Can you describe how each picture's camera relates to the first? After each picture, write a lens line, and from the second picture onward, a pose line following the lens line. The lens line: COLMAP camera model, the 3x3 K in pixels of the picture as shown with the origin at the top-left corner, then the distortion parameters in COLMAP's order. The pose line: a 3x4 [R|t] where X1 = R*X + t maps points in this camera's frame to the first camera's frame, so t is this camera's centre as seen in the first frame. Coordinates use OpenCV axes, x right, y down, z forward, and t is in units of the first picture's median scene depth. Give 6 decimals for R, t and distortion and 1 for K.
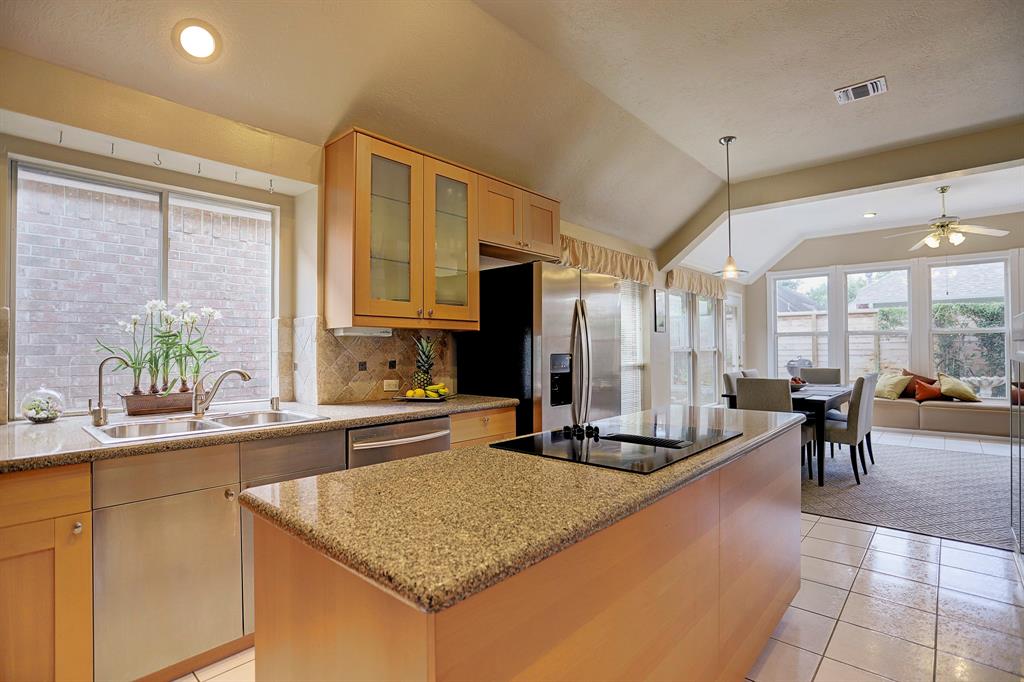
lens RADIAL K [[496.0, 0, 510.8], [0, 496.0, 342.5], [0, 0, 1]] dist [-0.028671, 0.007127]
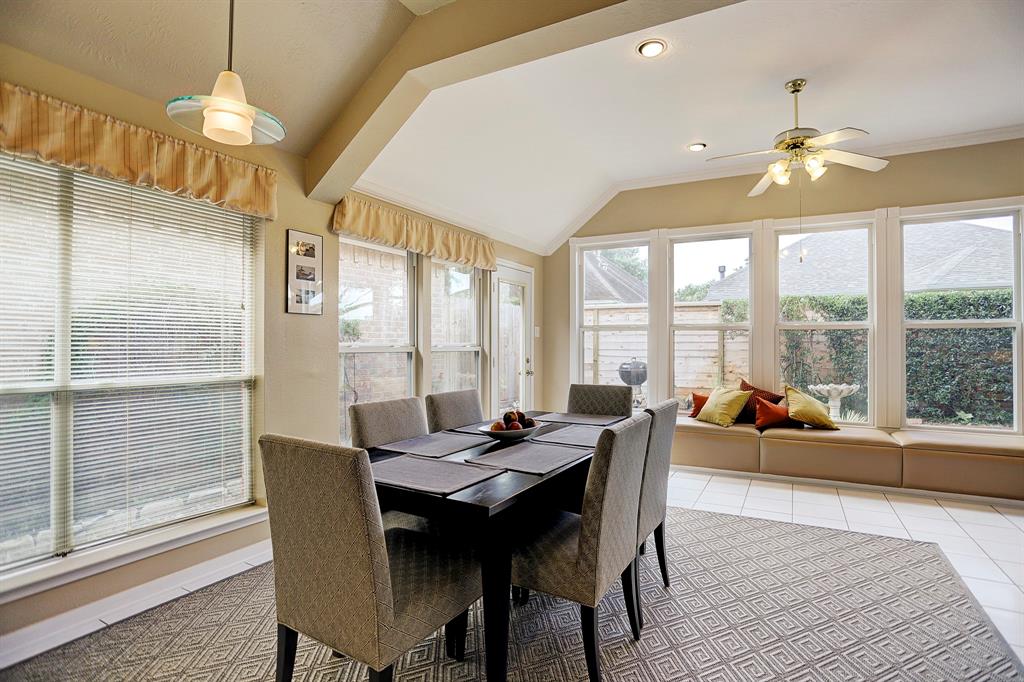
lens RADIAL K [[496.0, 0, 509.3], [0, 496.0, 341.3], [0, 0, 1]] dist [-0.028671, 0.007127]
pose [[0.977899, 0.011532, 0.208759, 0.332954], [-0.012423, 0.999918, 0.002959, 0.002078], [-0.208708, -0.005487, 0.977963, 0.381907]]
